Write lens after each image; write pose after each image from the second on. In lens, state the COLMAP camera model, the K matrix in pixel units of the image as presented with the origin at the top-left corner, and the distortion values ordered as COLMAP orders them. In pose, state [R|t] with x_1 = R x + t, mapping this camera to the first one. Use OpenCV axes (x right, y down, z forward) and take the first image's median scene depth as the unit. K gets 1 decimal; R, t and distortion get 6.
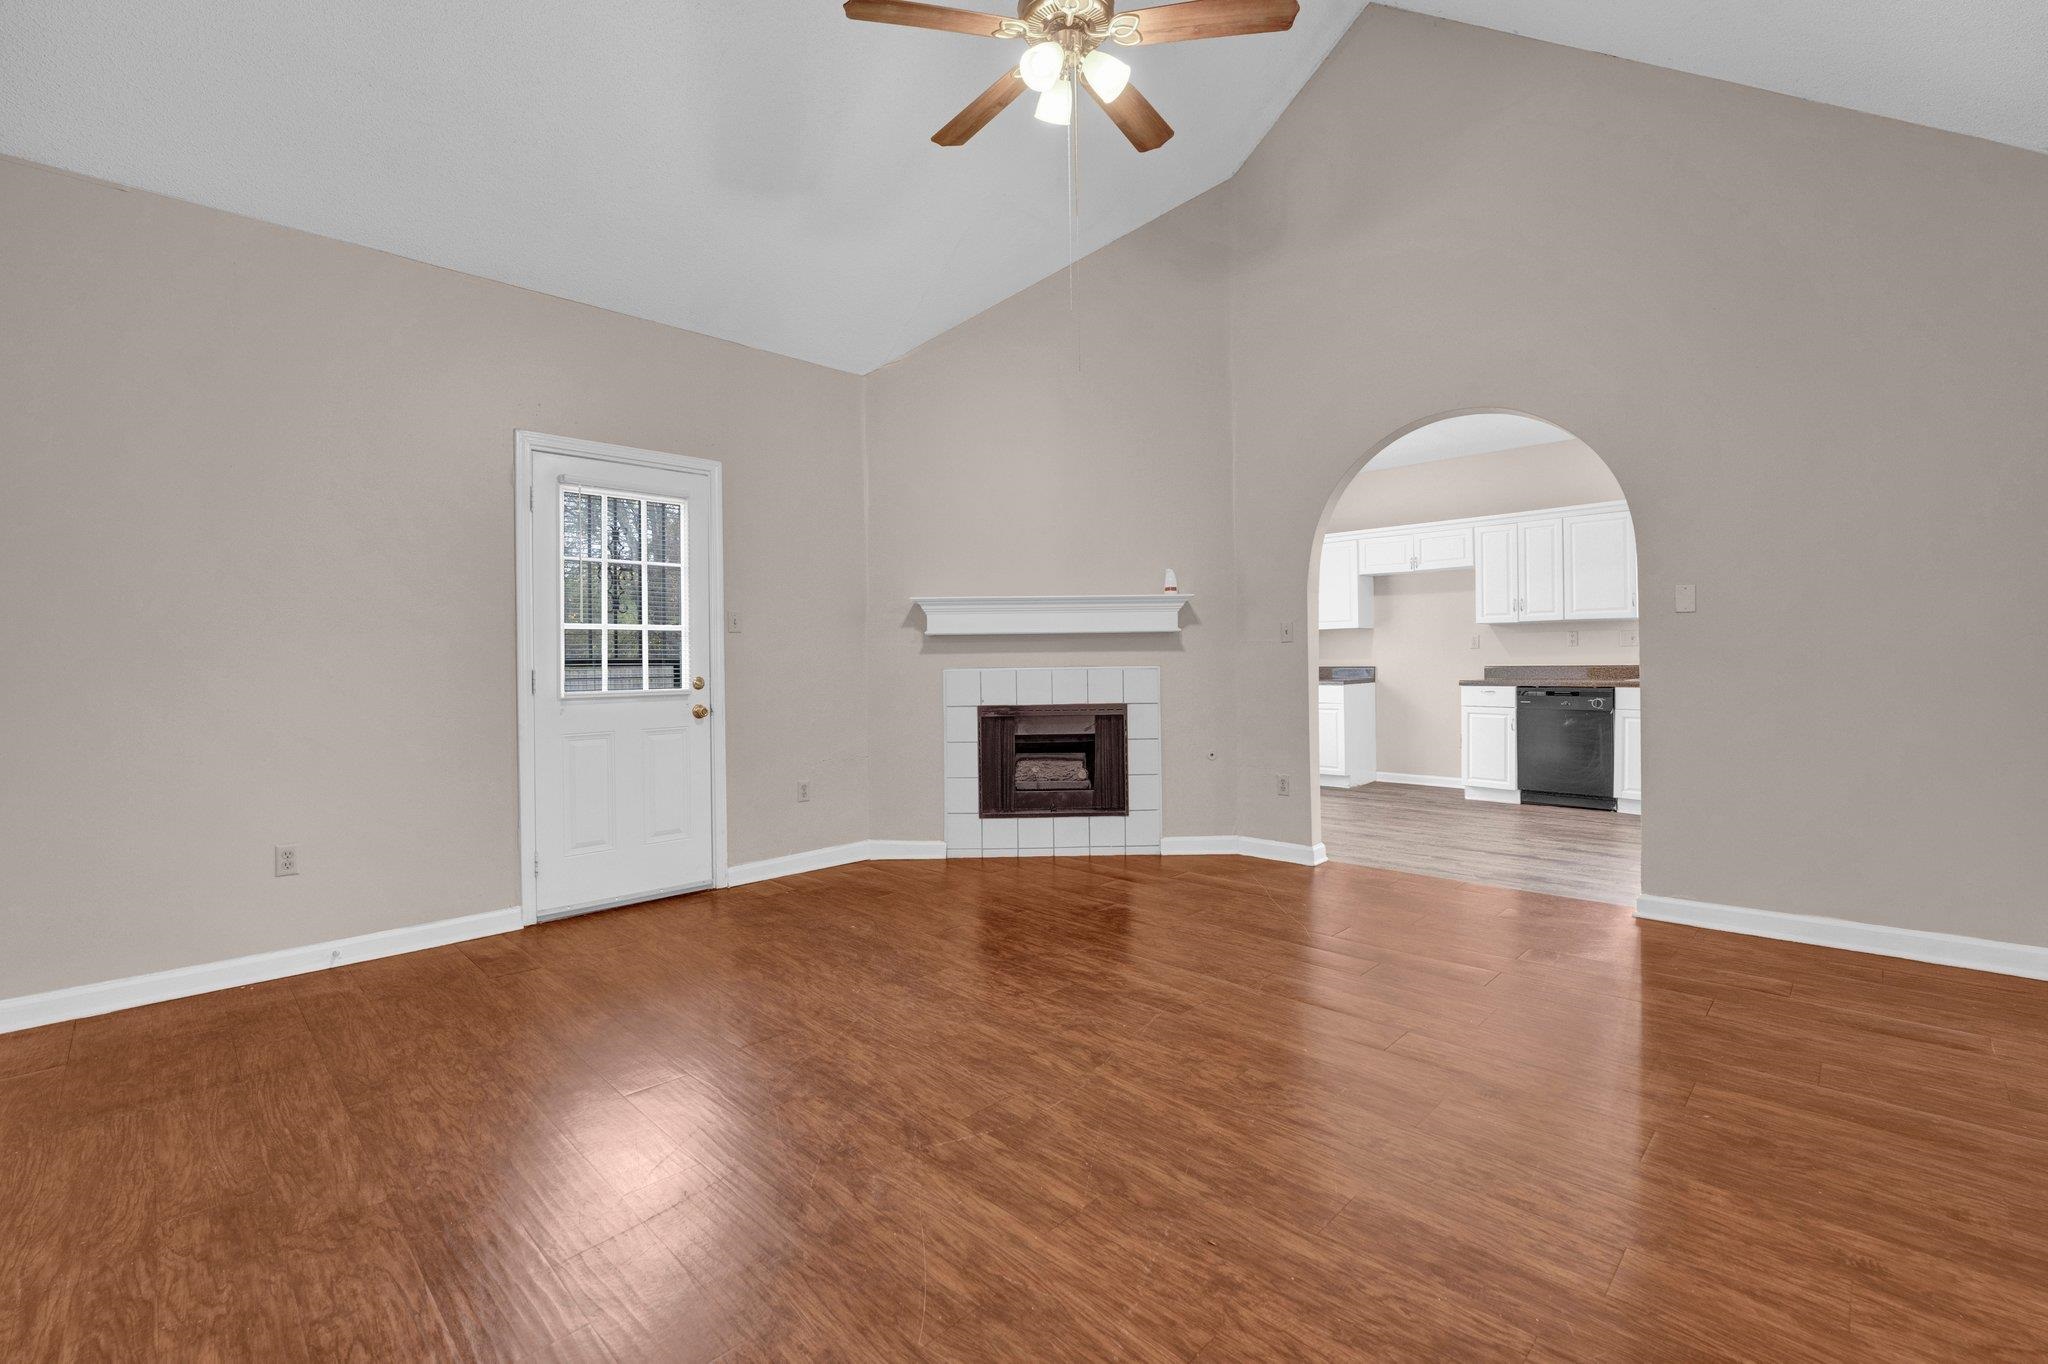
lens RADIAL K [[881.8, 0, 1023.4], [0, 881.8, 666.6], [0, 0, 1]] dist [-0.022765, 0.002528]
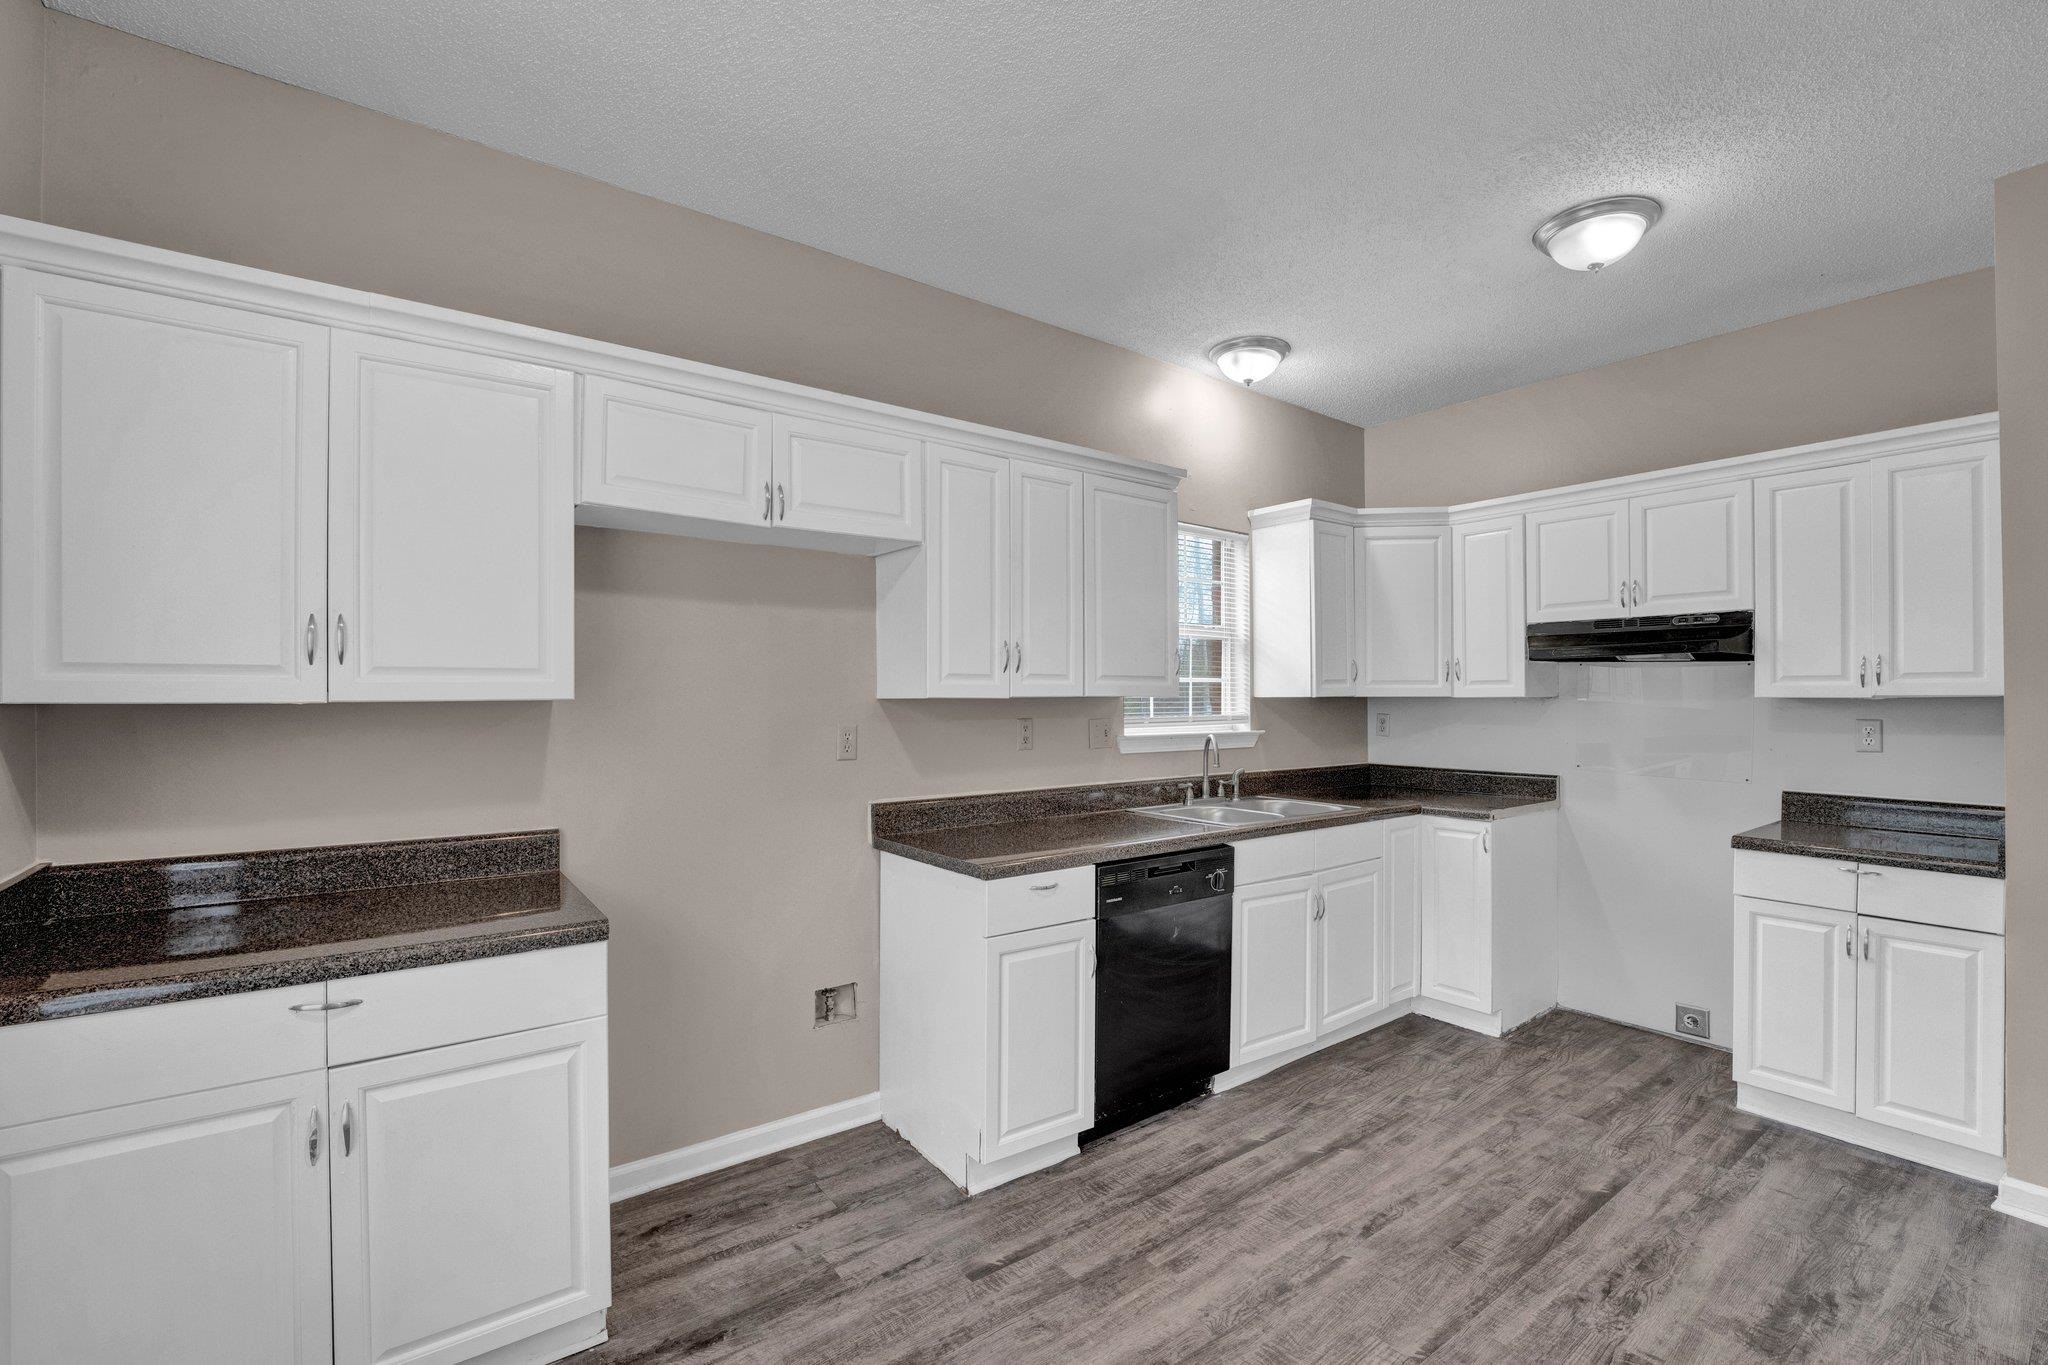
lens RADIAL K [[881.8, 0, 1022.0], [0, 881.8, 692.2], [0, 0, 1]] dist [-0.022765, 0.002528]
pose [[0.137131, 0.015623, 0.990430, 0.249367], [0.005987, 0.999844, -0.016600, -0.075702], [-0.990535, 0.008206, 0.137016, 1.512258]]
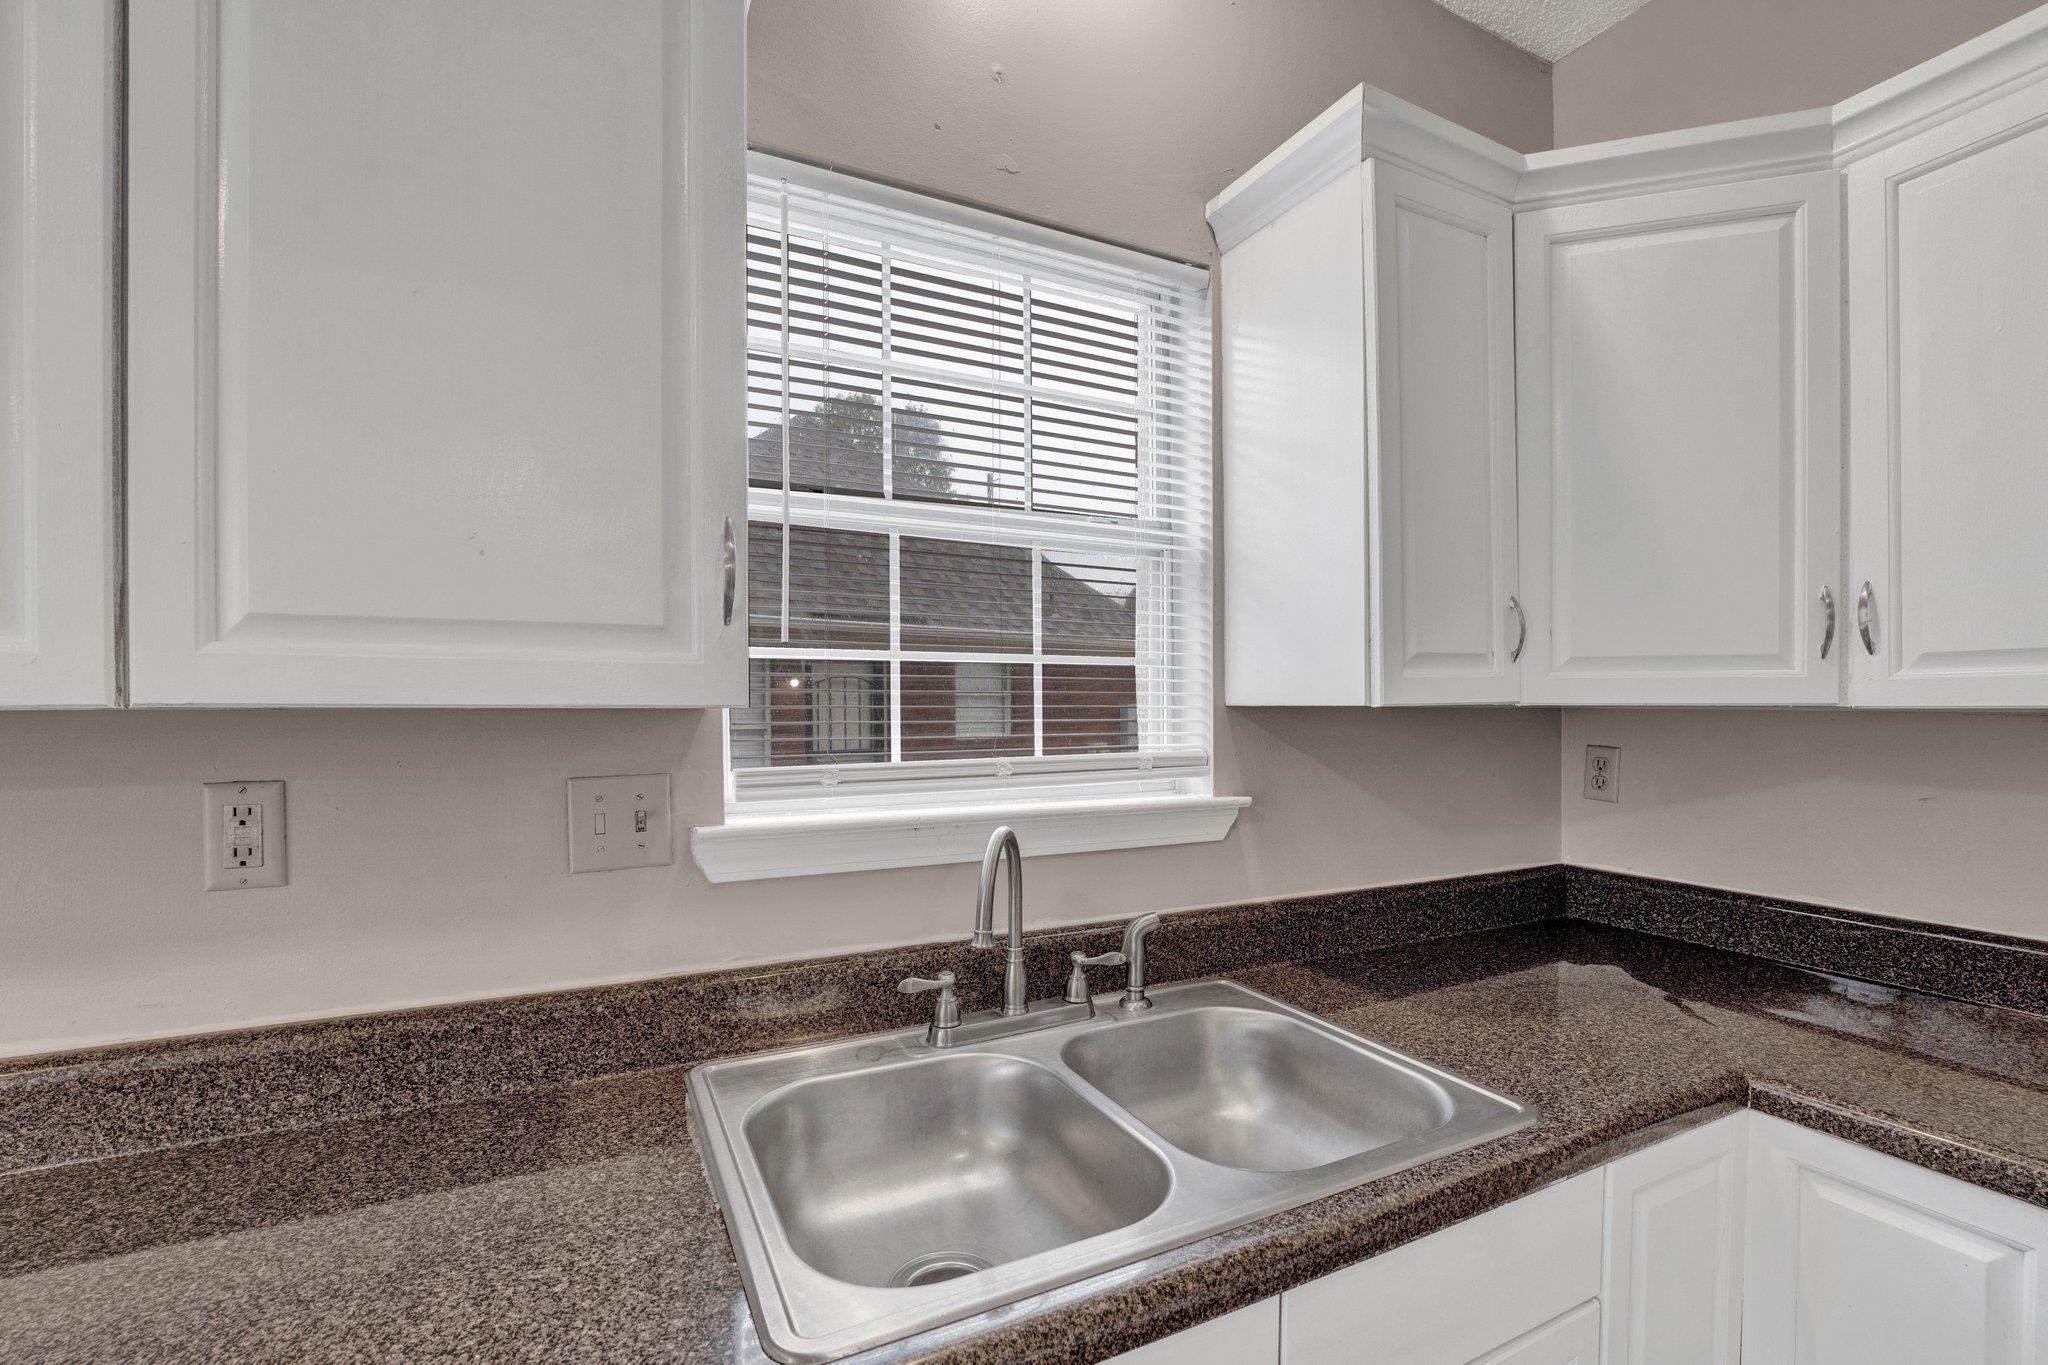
lens RADIAL K [[881.8, 0, 1030.0], [0, 881.8, 706.0], [0, 0, 1]] dist [-0.022765, 0.002528]
pose [[0.314456, 0.005231, 0.949258, 0.870643], [0.002870, 0.999975, -0.006461, -0.082352], [-0.949268, 0.004756, 0.314433, 1.356234]]
